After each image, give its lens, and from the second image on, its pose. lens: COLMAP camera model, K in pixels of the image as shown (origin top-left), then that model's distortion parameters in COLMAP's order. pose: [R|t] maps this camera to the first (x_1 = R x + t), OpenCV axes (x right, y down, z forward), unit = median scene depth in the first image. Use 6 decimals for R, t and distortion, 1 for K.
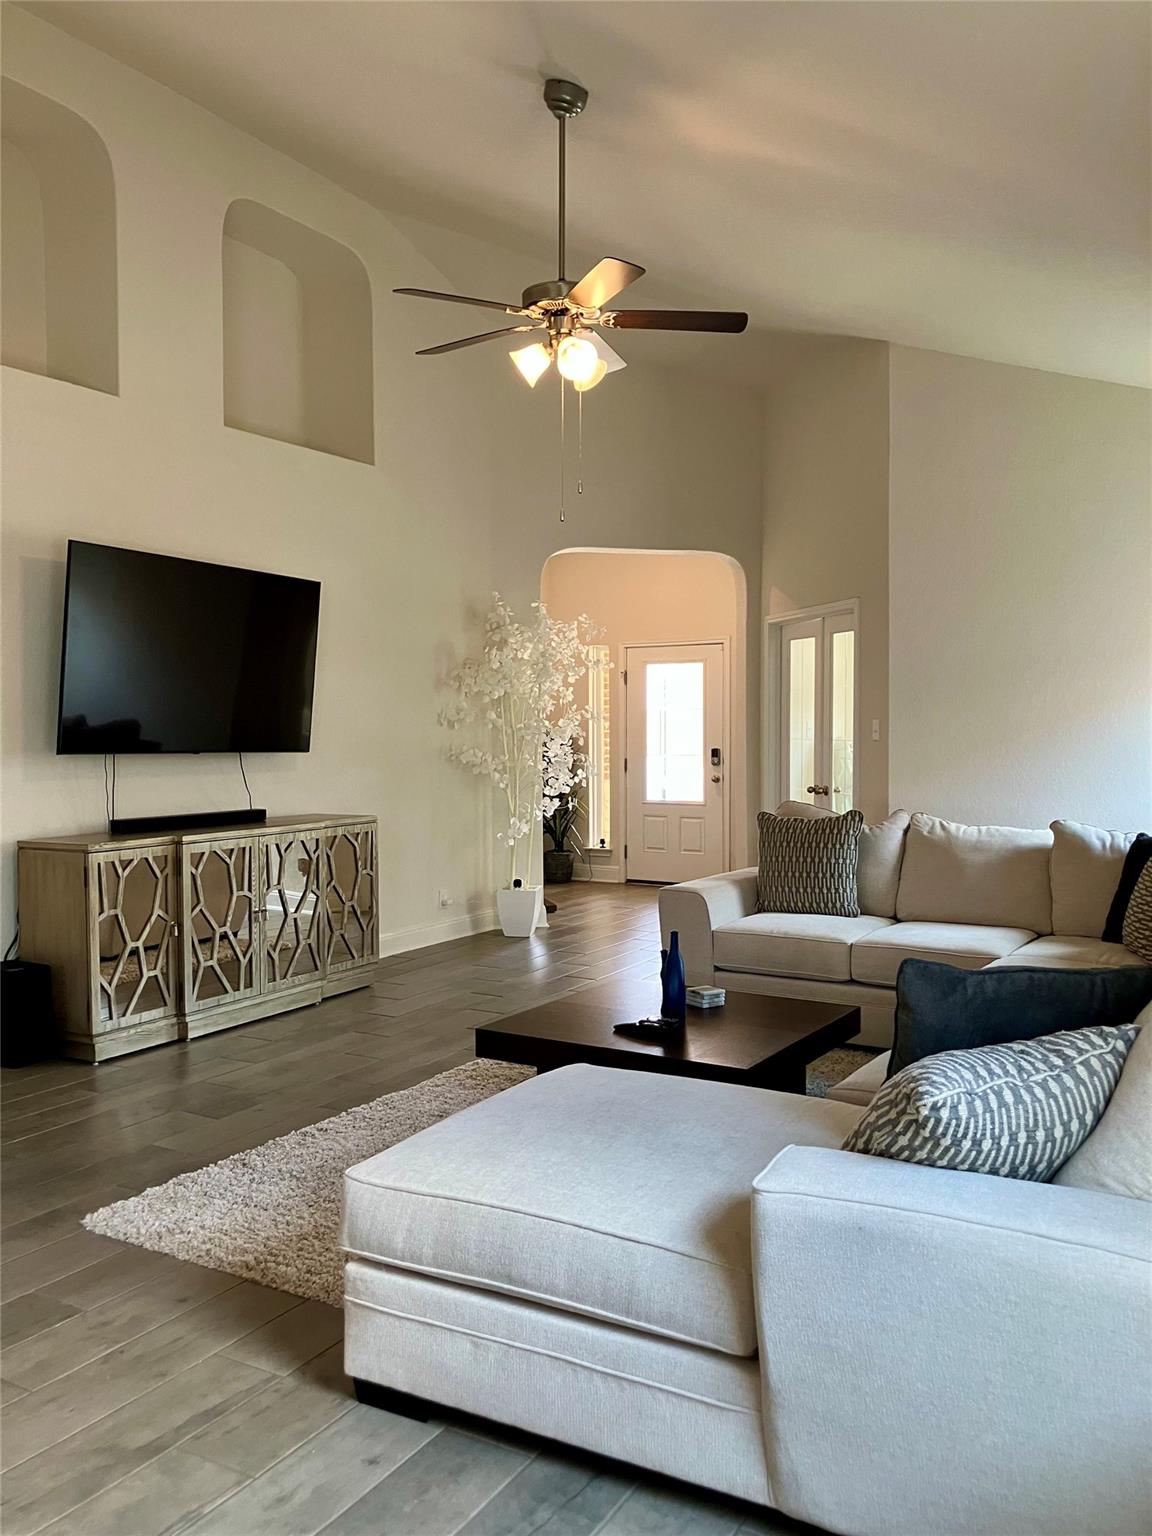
lens RADIAL K [[1262.2, 0, 569.9], [0, 1262.2, 758.1], [0, 0, 1]] dist [0.001249, 0.011307]
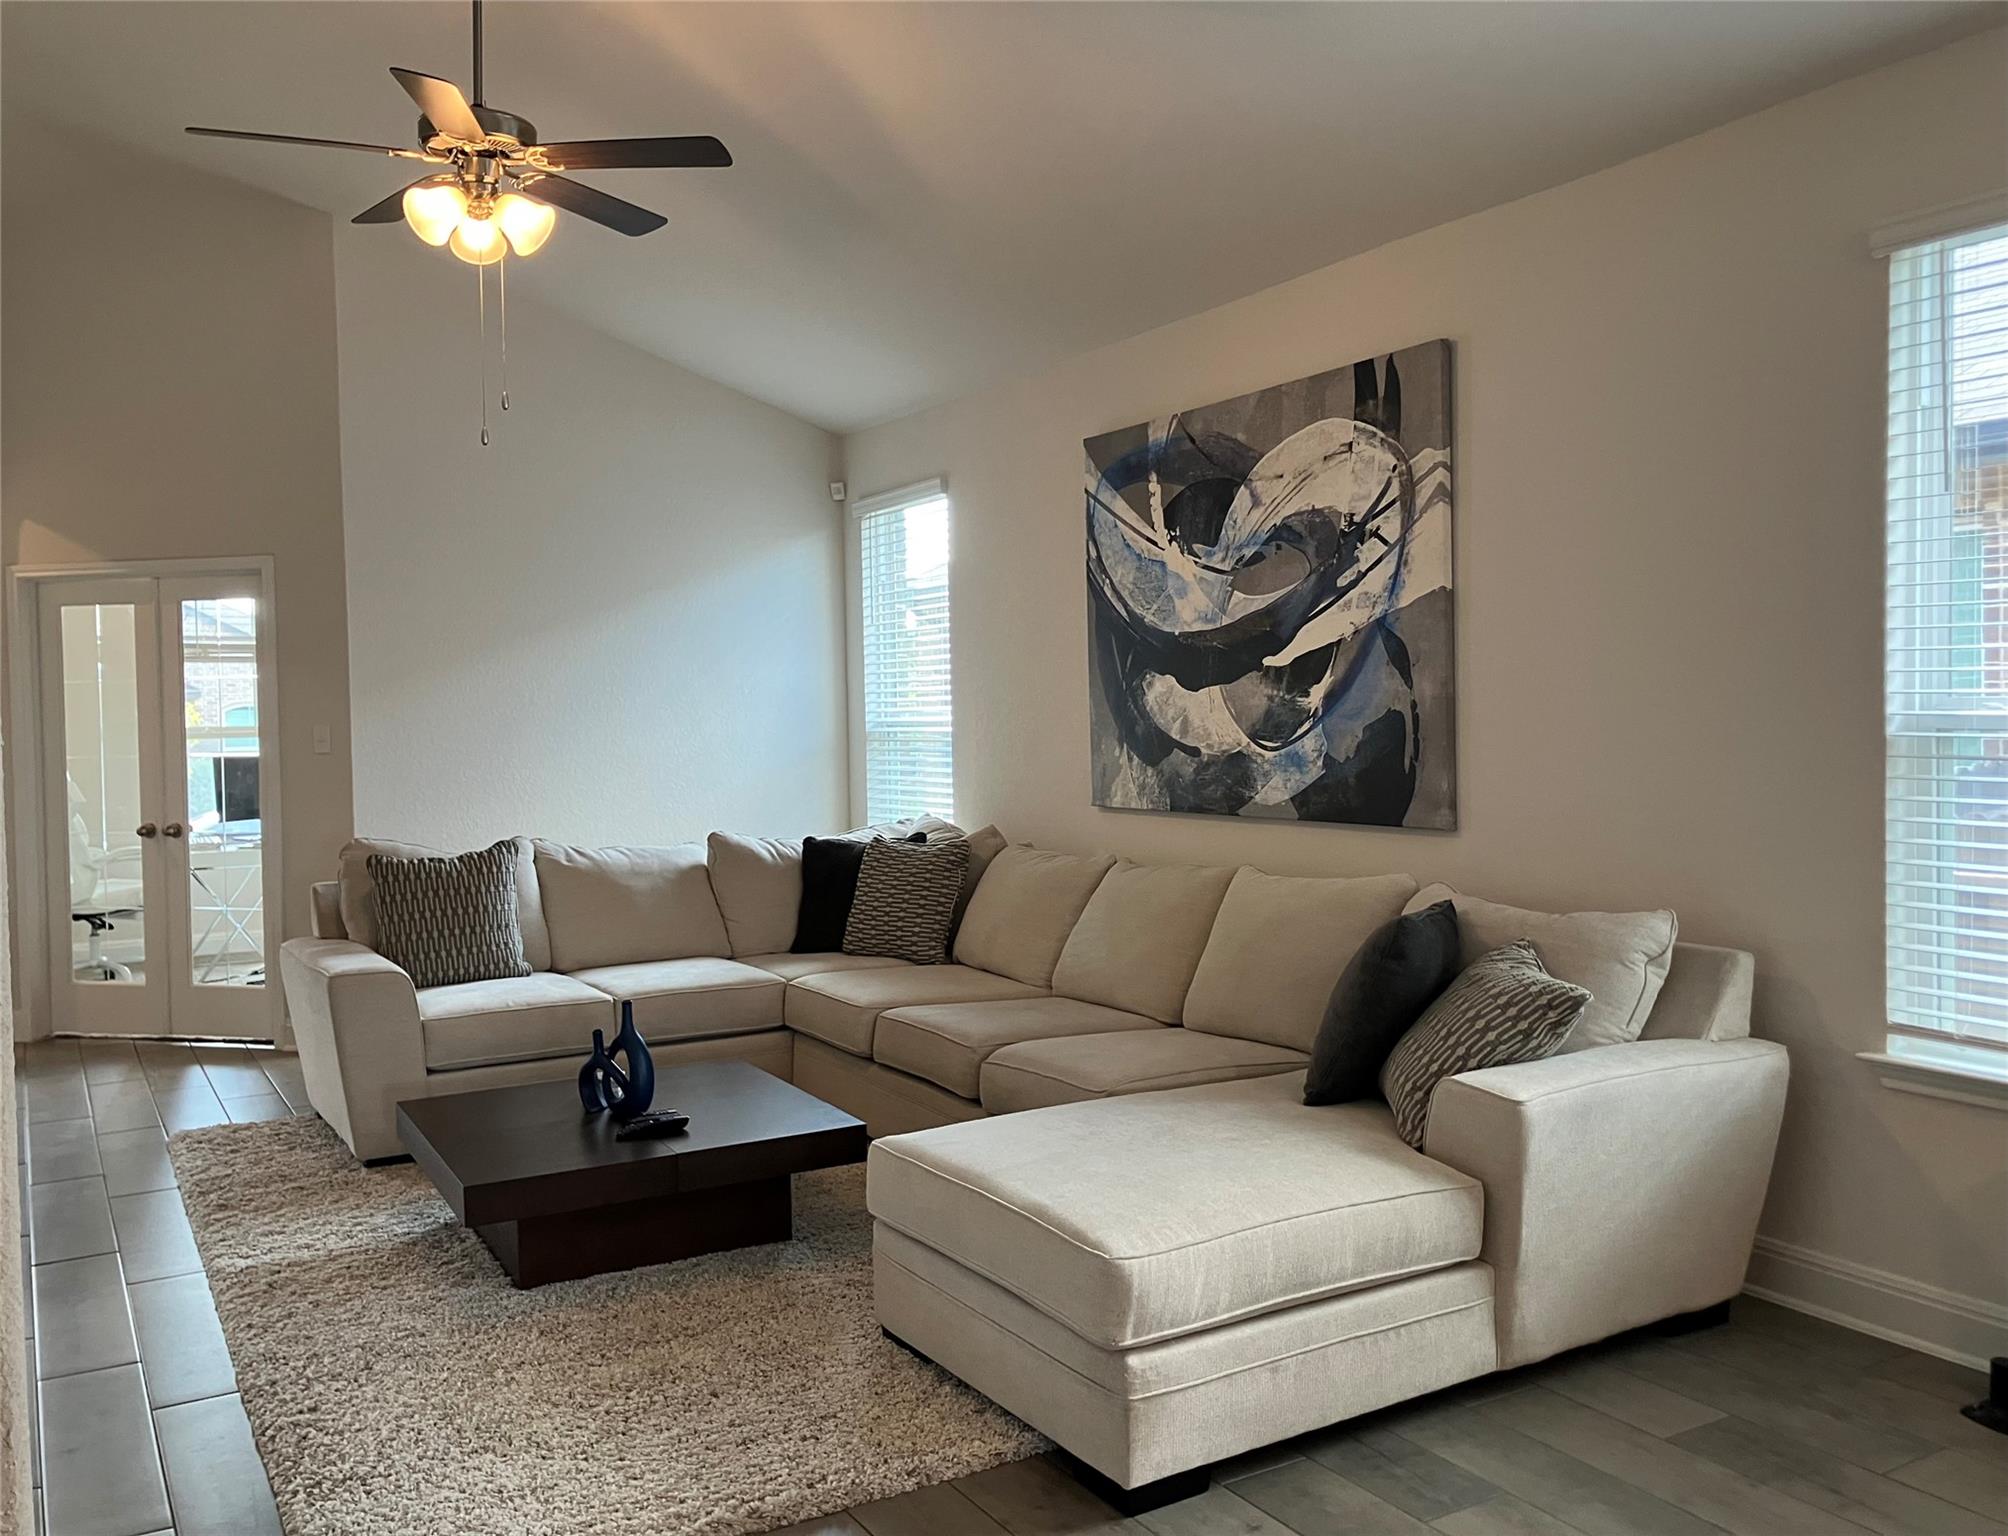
lens RADIAL K [[1708.7, 0, 1002.9], [0, 1708.7, 760.3], [0, 0, 1]] dist [-0.014236, -0.007255]
pose [[0.485650, -0.034553, 0.873470, -0.617041], [0.040706, 0.999028, 0.016888, -0.014977], [-0.873205, 0.027354, 0.486585, 0.253878]]
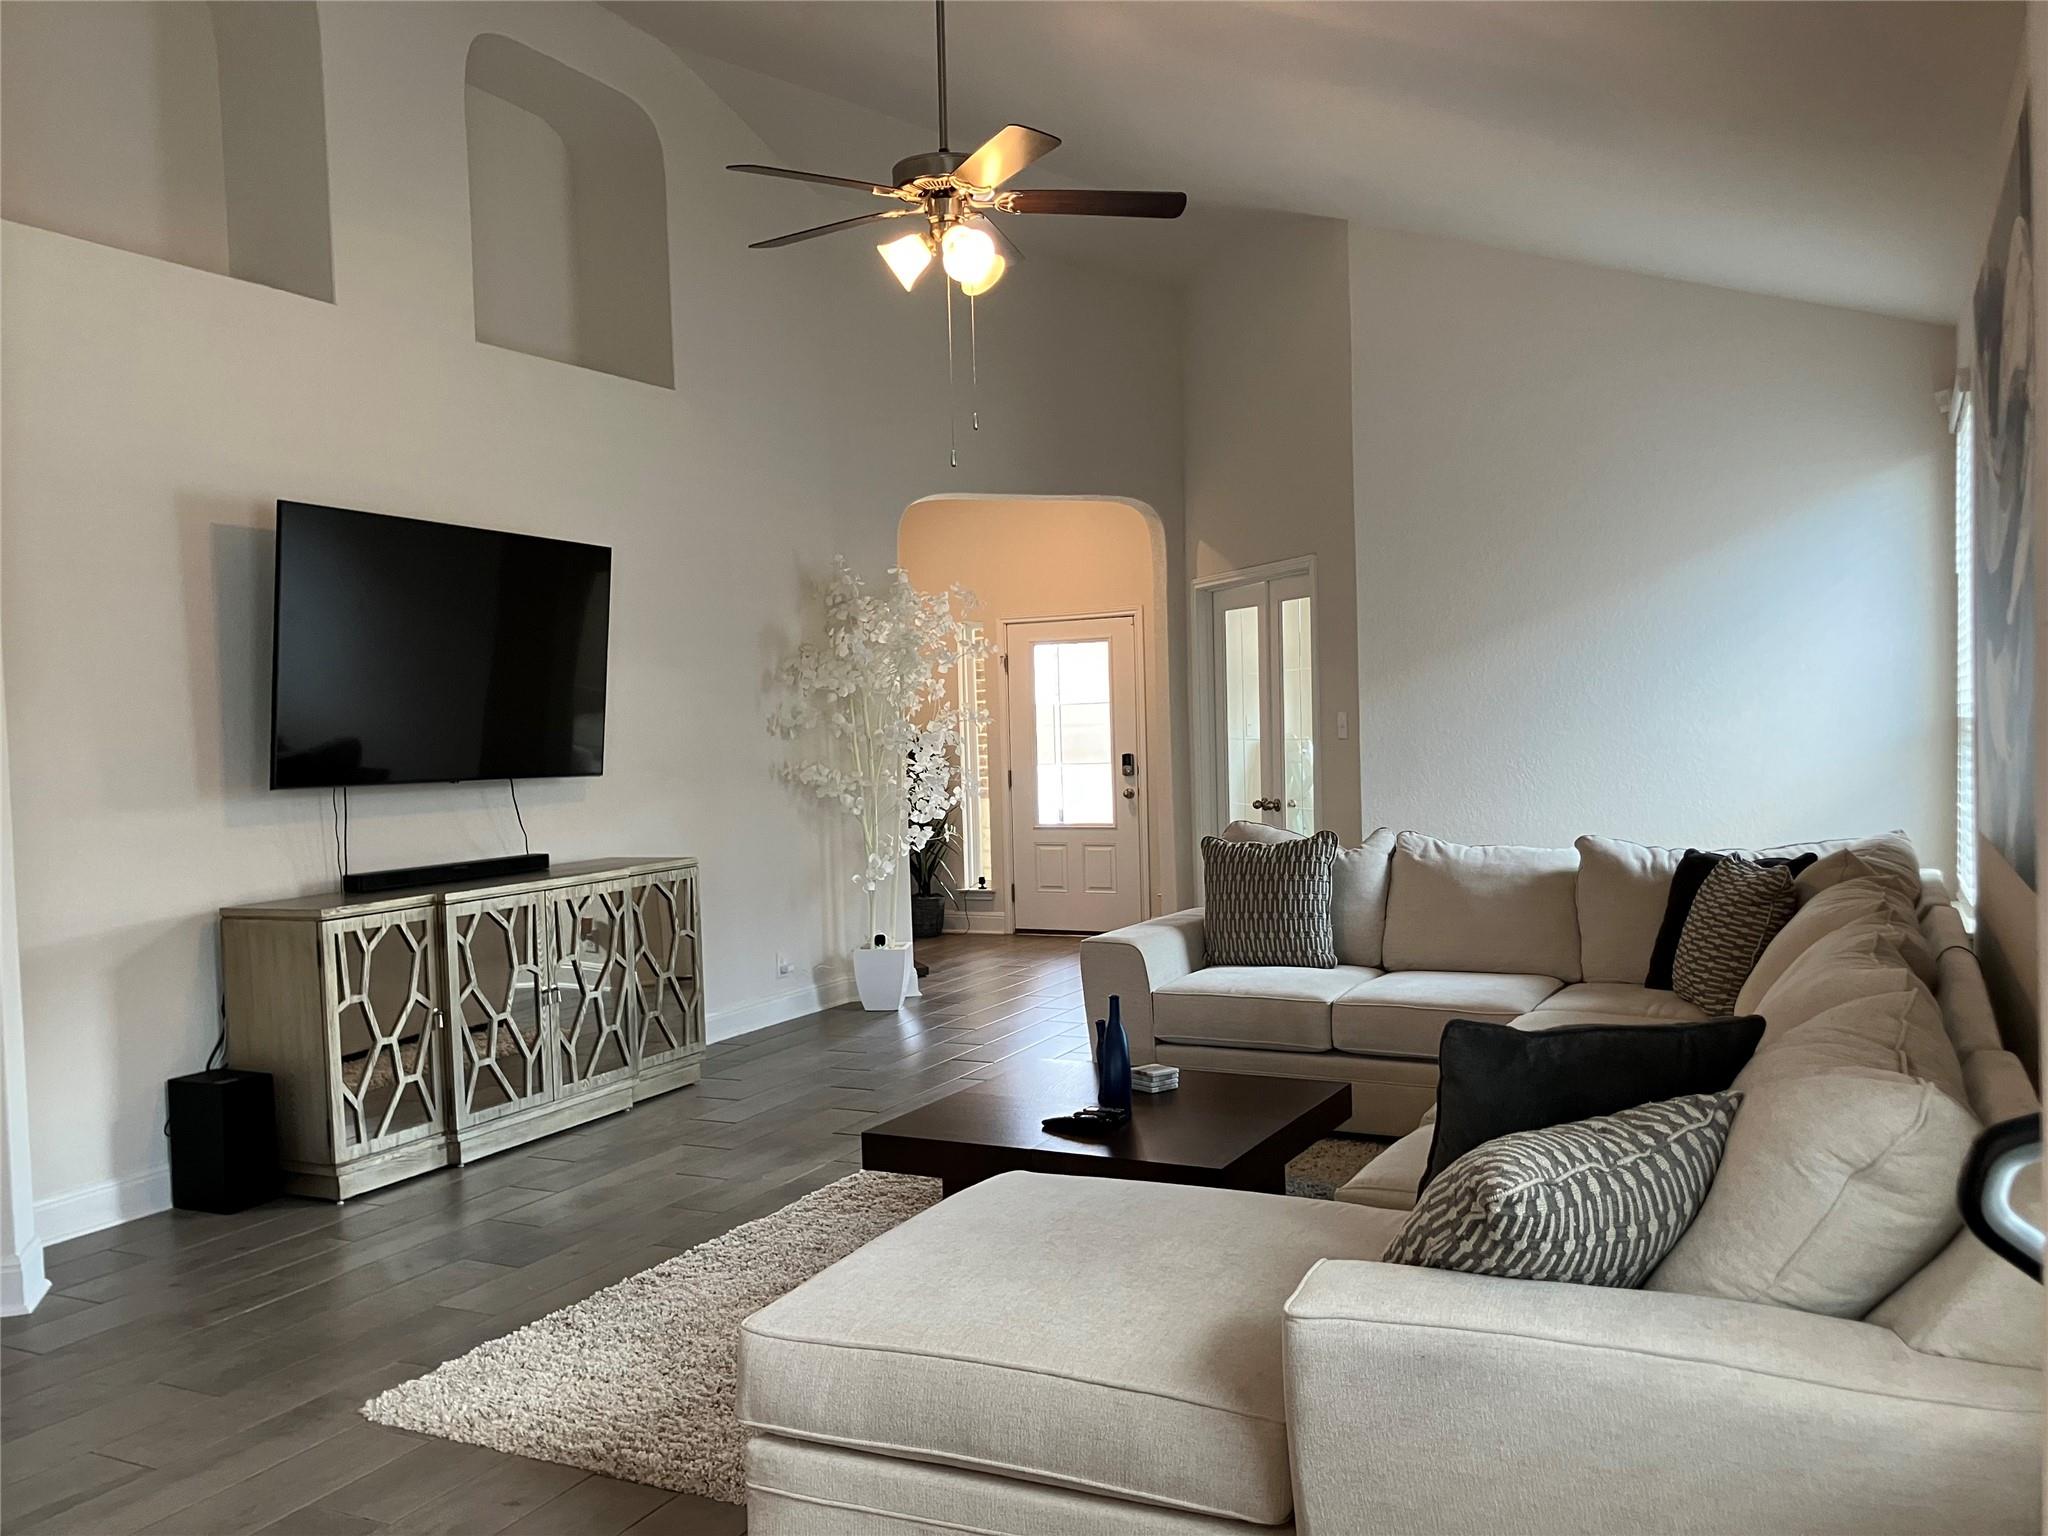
lens RADIAL K [[1682.9, 0, 1030.9], [0, 1682.9, 786.5], [0, 0, 1]] dist [0.001249, 0.011307]
pose [[0.996951, -0.029388, 0.072291, -0.033767], [0.028528, 0.999510, 0.012889, -0.005041], [-0.072634, -0.010787, 0.997300, -0.020037]]
